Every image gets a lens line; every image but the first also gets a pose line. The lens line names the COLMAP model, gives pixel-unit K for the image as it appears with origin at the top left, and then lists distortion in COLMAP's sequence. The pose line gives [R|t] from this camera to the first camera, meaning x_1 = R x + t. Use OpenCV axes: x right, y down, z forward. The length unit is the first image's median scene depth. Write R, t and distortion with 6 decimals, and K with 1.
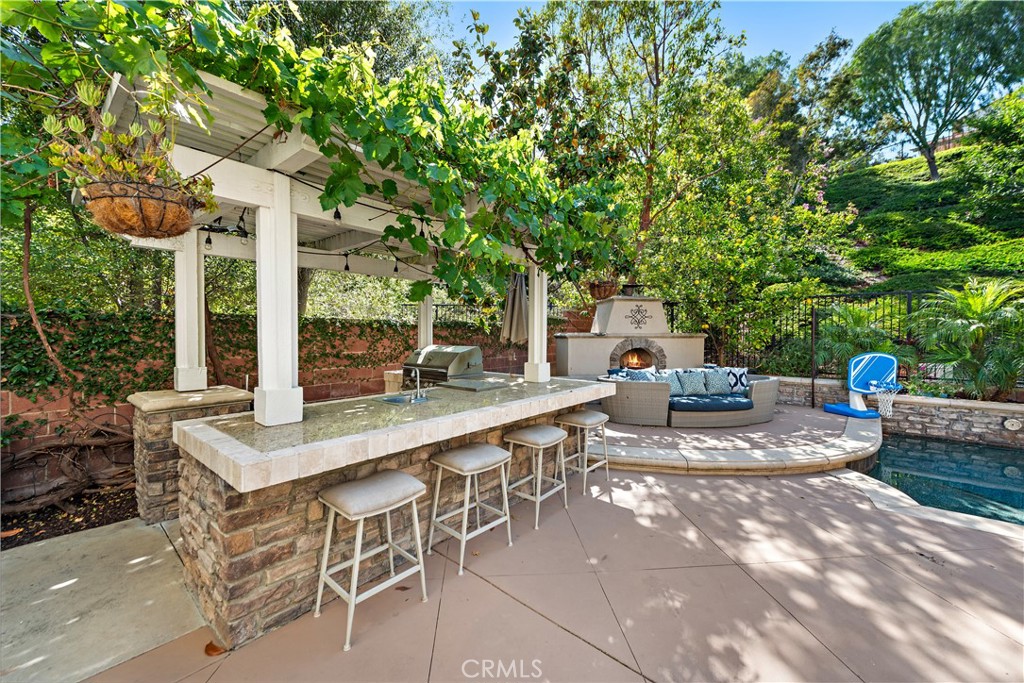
lens RADIAL K [[403.8, 0, 513.8], [0, 403.8, 346.3], [0, 0, 1]] dist [0.012277, -0.000822]
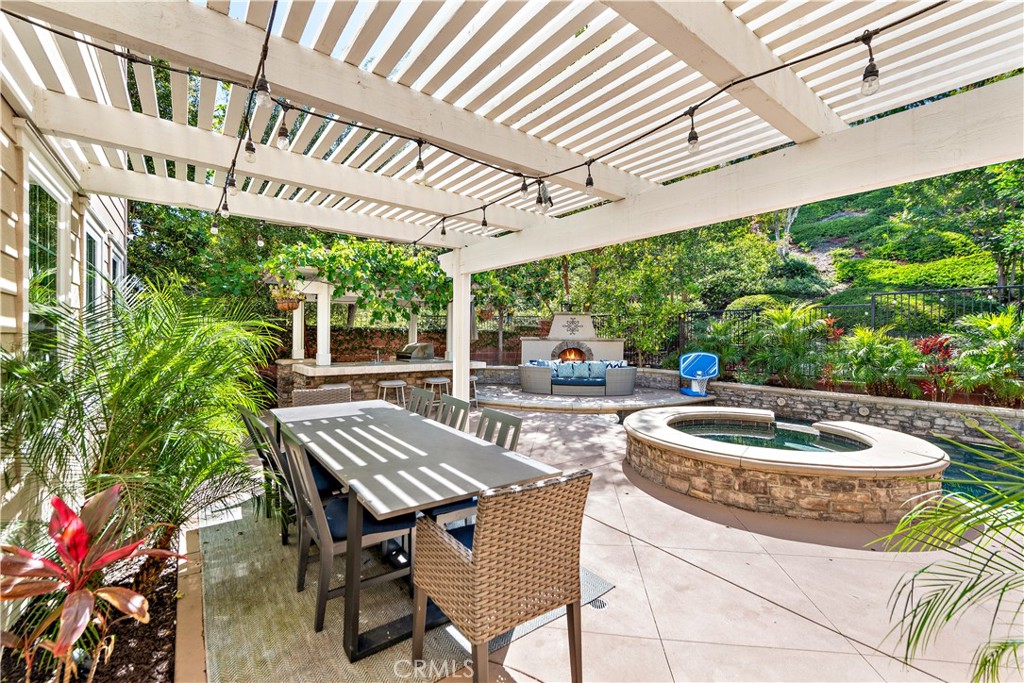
lens RADIAL K [[425.3, 0, 511.7], [0, 425.3, 344.5], [0, 0, 1]] dist [0.021455, -0.002488]
pose [[0.977676, 0.014361, -0.209627, 0.539080], [-0.016842, 0.999808, -0.010055, 0.014208], [0.209442, 0.013361, 0.977730, -0.670147]]
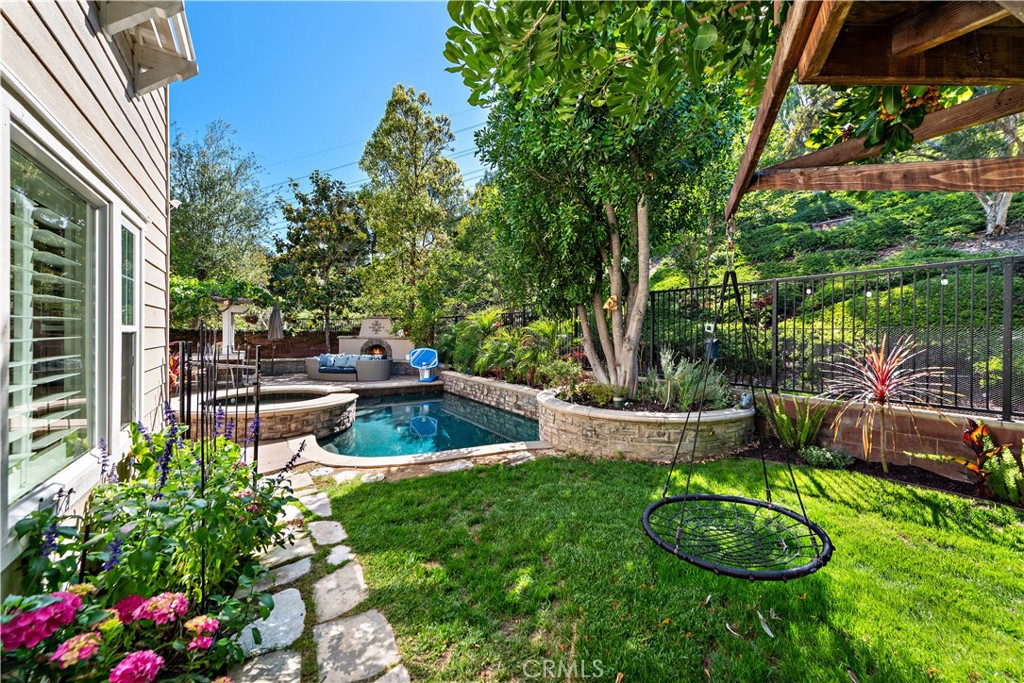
lens RADIAL K [[403.8, 0, 512.0], [0, 403.8, 342.7], [0, 0, 1]] dist [0.012277, -0.000822]
pose [[0.955898, 0.014944, -0.293318, 1.843503], [-0.016907, 0.999848, -0.004157, -0.008639], [0.293211, 0.008933, 0.956006, -0.709937]]
